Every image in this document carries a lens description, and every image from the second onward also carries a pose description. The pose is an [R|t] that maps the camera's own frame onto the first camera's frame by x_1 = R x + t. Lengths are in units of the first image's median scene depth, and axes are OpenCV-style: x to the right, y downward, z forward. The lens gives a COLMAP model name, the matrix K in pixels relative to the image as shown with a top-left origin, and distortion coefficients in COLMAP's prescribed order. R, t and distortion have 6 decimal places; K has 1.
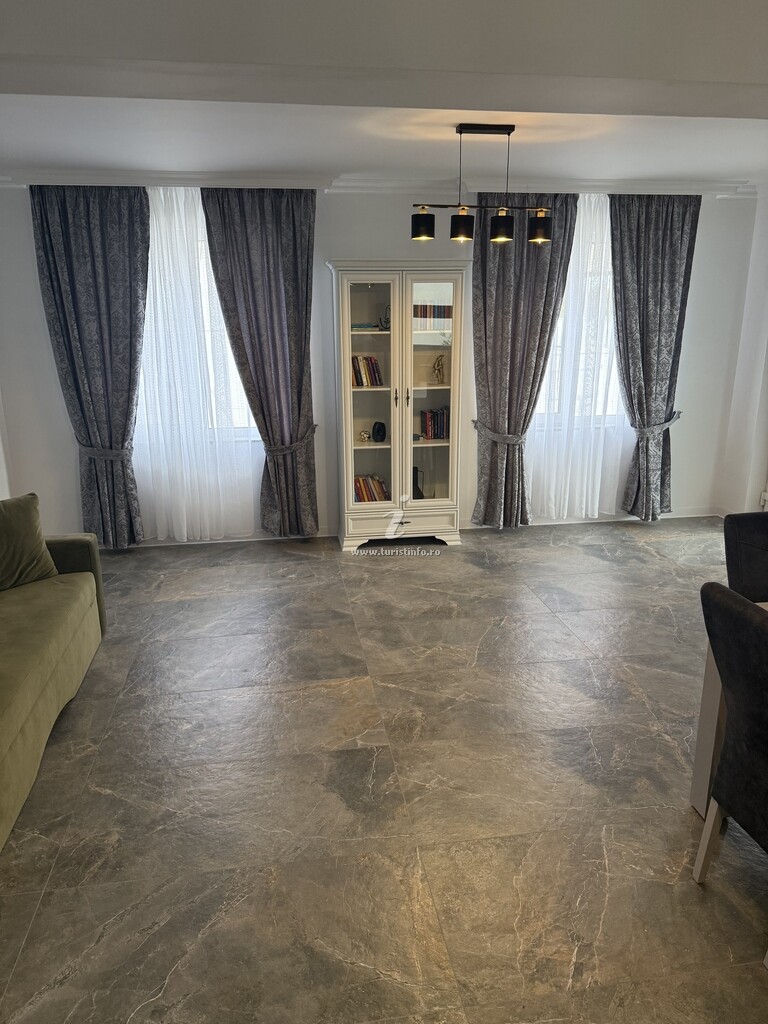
lens RADIAL K [[720.8, 0, 384.7], [0, 720.8, 513.5], [0, 0, 1]] dist [-0.003694, -0.015089]
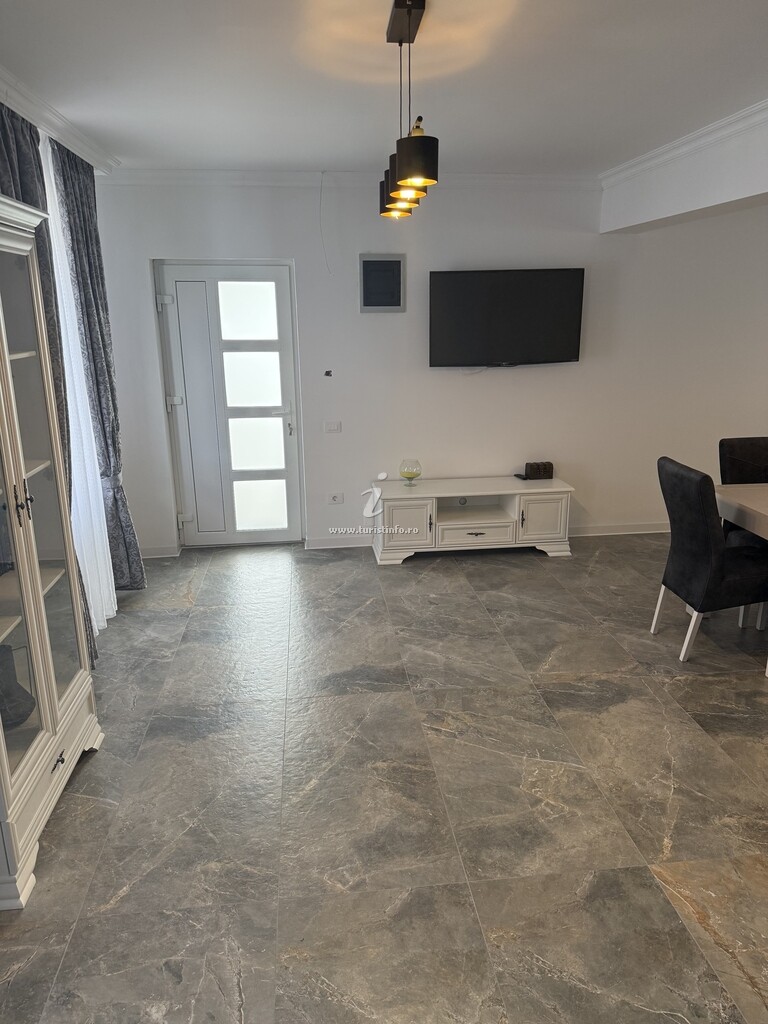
lens RADIAL K [[720.8, 0, 384.6], [0, 720.8, 512.4], [0, 0, 1]] dist [-0.003694, -0.015089]
pose [[0.044451, -0.261827, 0.964091, -0.481357], [0.280078, 0.929609, 0.239549, -0.244516], [-0.958948, 0.259372, 0.114654, 0.904434]]
